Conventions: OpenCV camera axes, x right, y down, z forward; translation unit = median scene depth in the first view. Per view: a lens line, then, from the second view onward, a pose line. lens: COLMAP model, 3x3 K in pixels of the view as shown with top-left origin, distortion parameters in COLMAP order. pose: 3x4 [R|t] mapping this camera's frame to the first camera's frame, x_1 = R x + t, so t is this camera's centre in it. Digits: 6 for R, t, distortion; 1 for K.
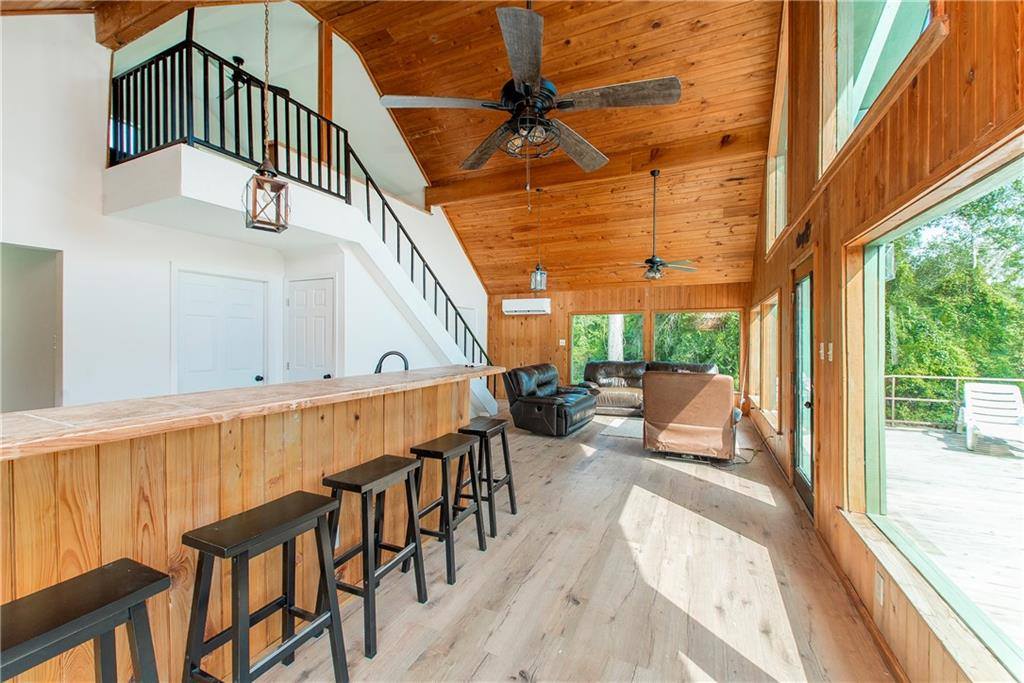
lens RADIAL K [[419.5, 0, 515.2], [0, 419.5, 335.9], [0, 0, 1]] dist [0.009403, -0.007342]
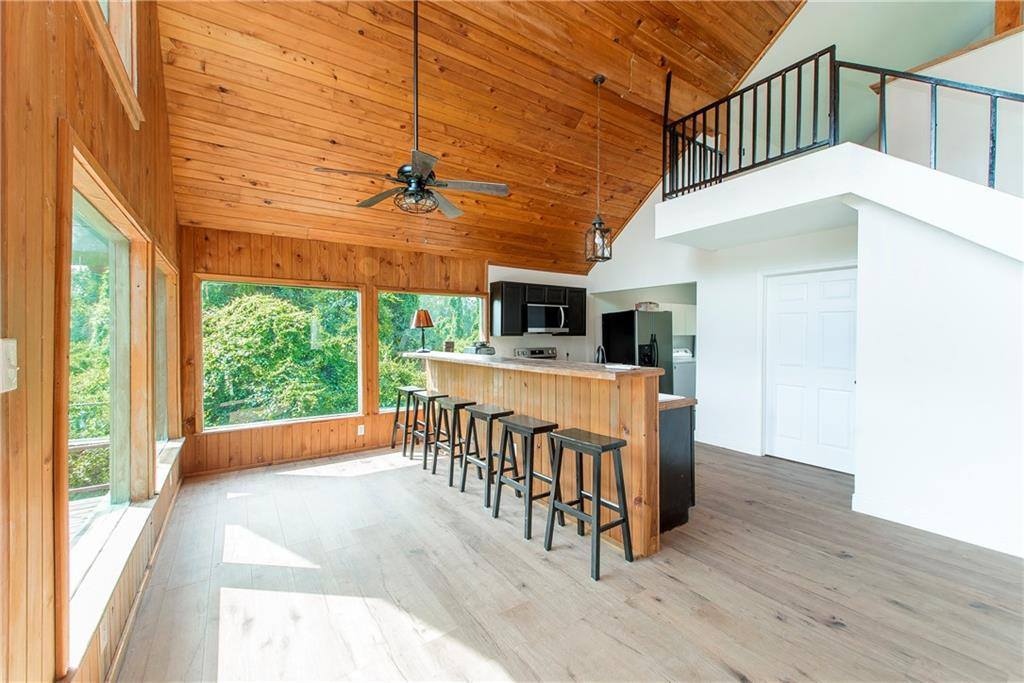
lens RADIAL K [[419.5, 0, 527.5], [0, 419.5, 338.1], [0, 0, 1]] dist [0.009403, -0.007342]
pose [[-0.518318, 0.004816, -0.855174, 0.361173], [0.007356, 0.999972, 0.001173, 0.006132], [0.855156, -0.005683, -0.518339, 0.685173]]
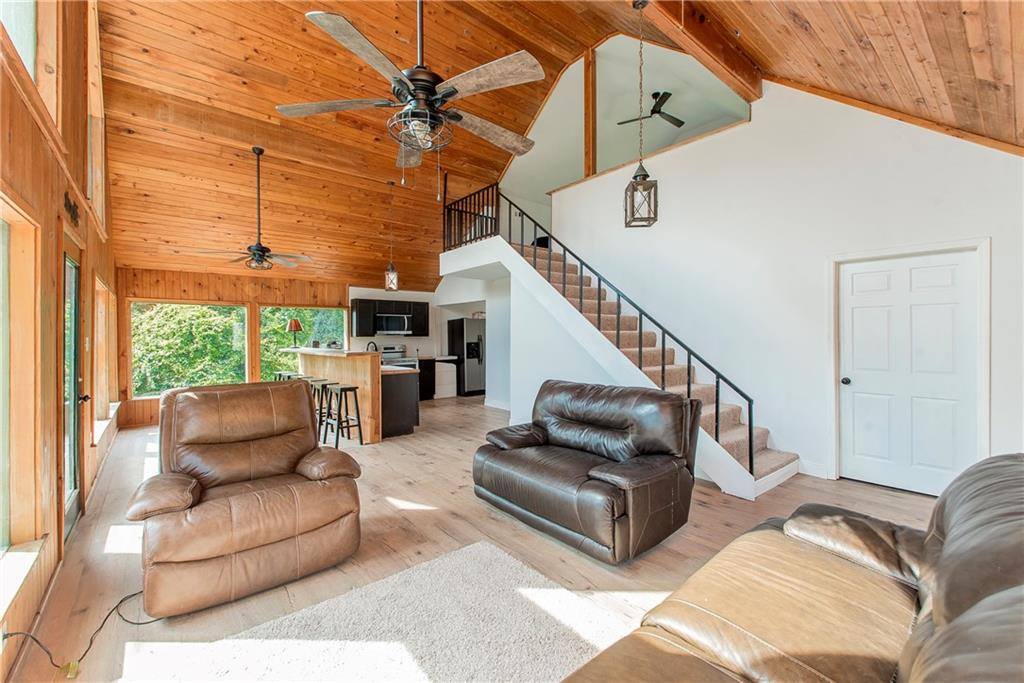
lens RADIAL K [[419.5, 0, 519.9], [0, 419.5, 336.8], [0, 0, 1]] dist [0.009403, -0.007342]
pose [[-0.427798, 0.002389, -0.903871, 0.595827], [0.012741, 0.999913, -0.003388, 0.013968], [0.903784, -0.012965, -0.427792, 1.229836]]
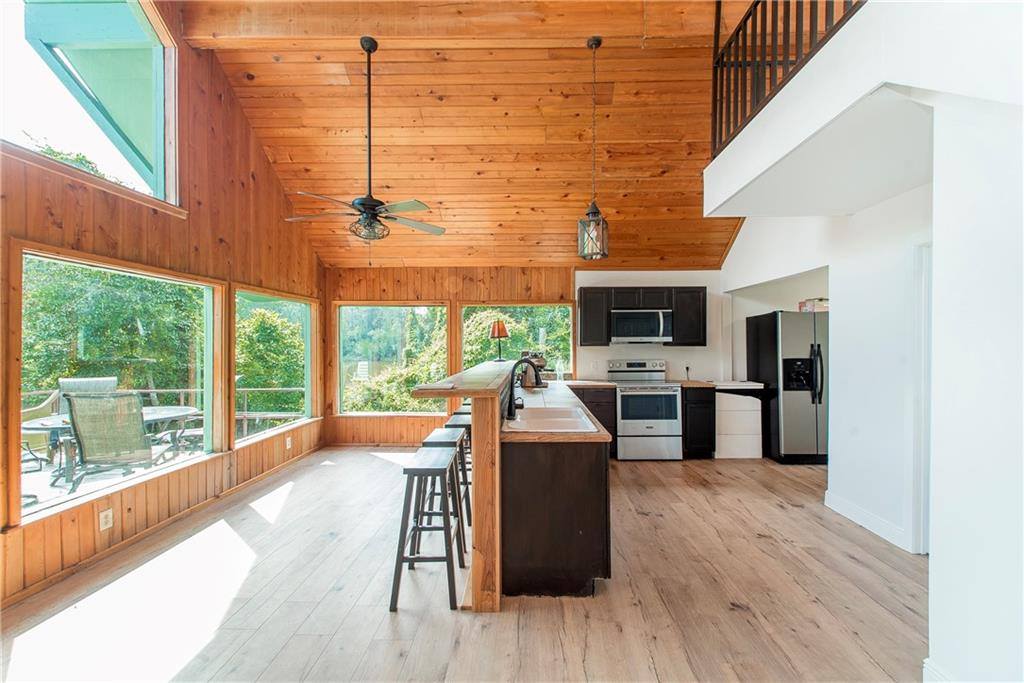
lens RADIAL K [[419.5, 0, 509.2], [0, 419.5, 341.7], [0, 0, 1]] dist [0.009403, -0.007342]
pose [[-0.922988, -0.002110, -0.384823, 0.045515], [0.002610, 0.999928, -0.011744, 0.003141], [0.384820, -0.011844, -0.922916, 0.912184]]
